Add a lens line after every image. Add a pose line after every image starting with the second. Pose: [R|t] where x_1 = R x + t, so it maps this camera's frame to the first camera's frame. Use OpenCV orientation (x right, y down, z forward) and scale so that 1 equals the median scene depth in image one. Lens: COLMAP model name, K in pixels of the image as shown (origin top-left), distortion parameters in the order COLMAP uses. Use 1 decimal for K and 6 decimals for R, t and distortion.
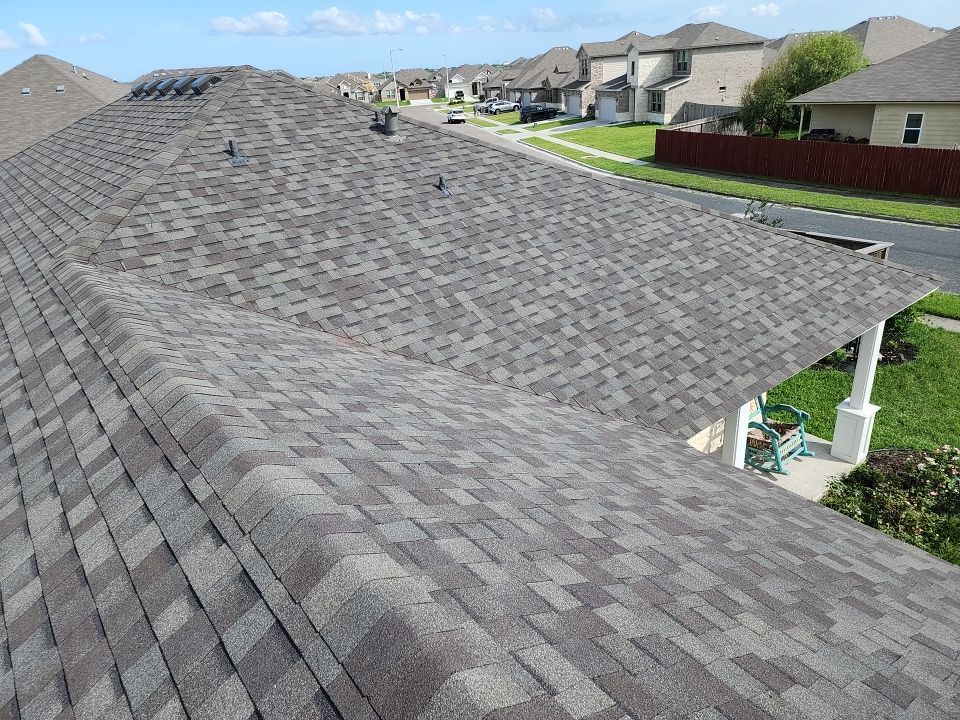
lens RADIAL K [[644.7, 0, 480.7], [0, 644.7, 348.0], [0, 0, 1]] dist [0.084673, -0.089259]
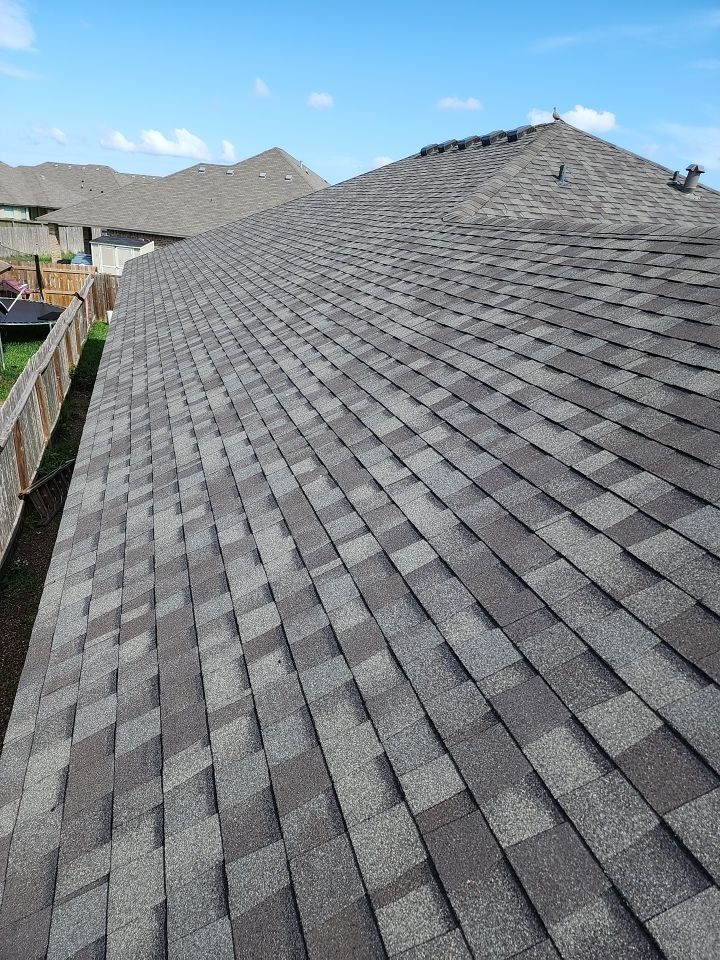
lens RADIAL K [[635.2, 0, 354.2], [0, 635.2, 475.3], [0, 0, 1]] dist [0.079364, -0.067918]
pose [[0.919463, 0.265998, -0.289539, -0.210093], [-0.272975, 0.961874, 0.016807, 0.248541], [0.282971, 0.063583, 0.957019, -0.138507]]
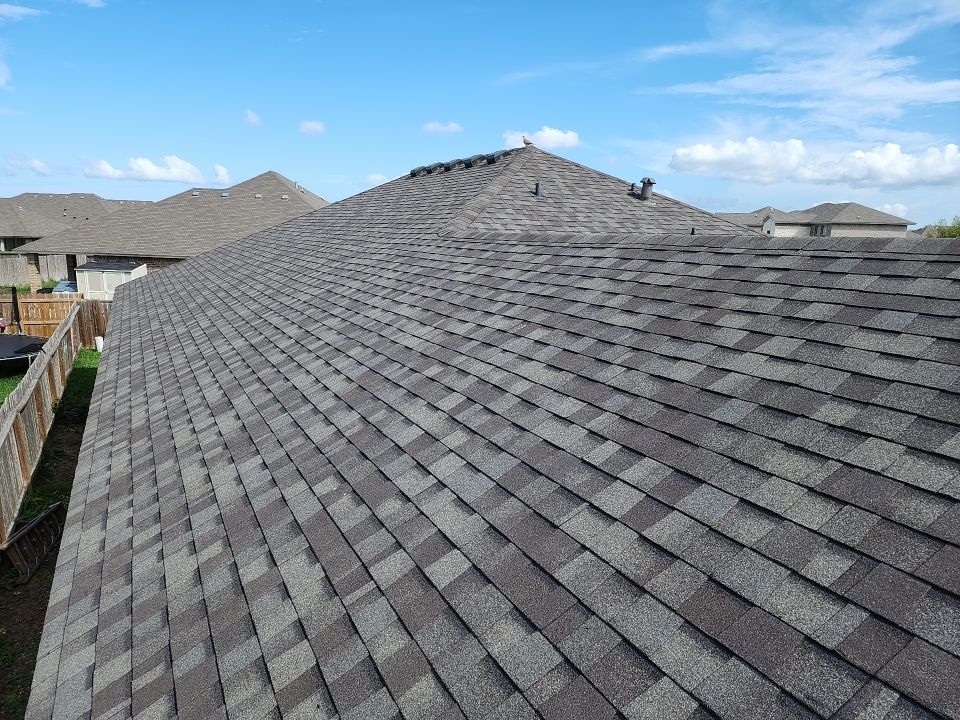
lens RADIAL K [[635.2, 0, 475.4], [0, 635.2, 360.9], [0, 0, 1]] dist [0.079364, -0.067918]
pose [[0.977500, 0.127280, -0.168206, -0.209717], [-0.158258, 0.969741, -0.185896, 0.242575], [0.139455, 0.208334, 0.968065, -0.151683]]
